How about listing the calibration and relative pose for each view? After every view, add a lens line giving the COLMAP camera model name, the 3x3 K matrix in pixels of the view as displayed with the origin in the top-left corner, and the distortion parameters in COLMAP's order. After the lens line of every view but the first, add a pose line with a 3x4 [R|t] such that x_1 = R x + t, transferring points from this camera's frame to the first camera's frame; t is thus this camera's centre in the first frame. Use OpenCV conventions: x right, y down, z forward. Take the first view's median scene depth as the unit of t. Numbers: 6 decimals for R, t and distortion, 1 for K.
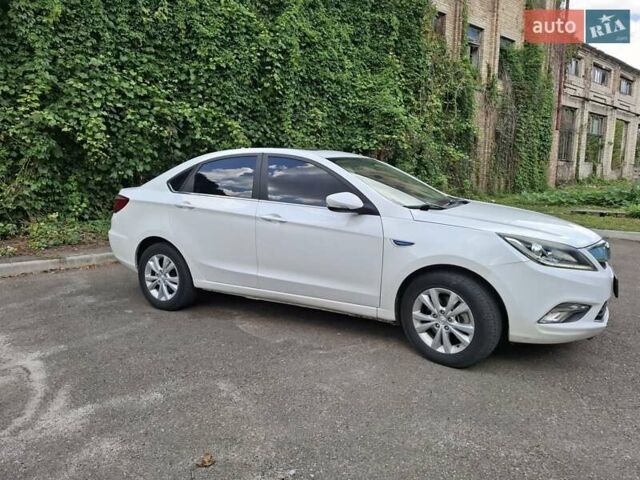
lens RADIAL K [[447.3, 0, 320.0], [0, 447.3, 240.0], [0, 0, 1]] dist [0.058782, -0.065369]
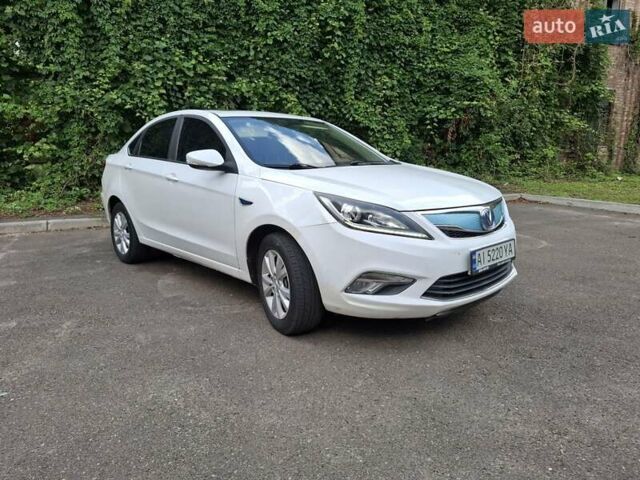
lens RADIAL K [[447.3, 0, 320.0], [0, 447.3, 240.0], [0, 0, 1]] dist [0.058782, -0.065369]
pose [[0.947504, 0.053616, -0.315218, 0.224023], [-0.039277, 0.997892, 0.051670, 0.011226], [0.317323, -0.036577, 0.947612, 0.046126]]
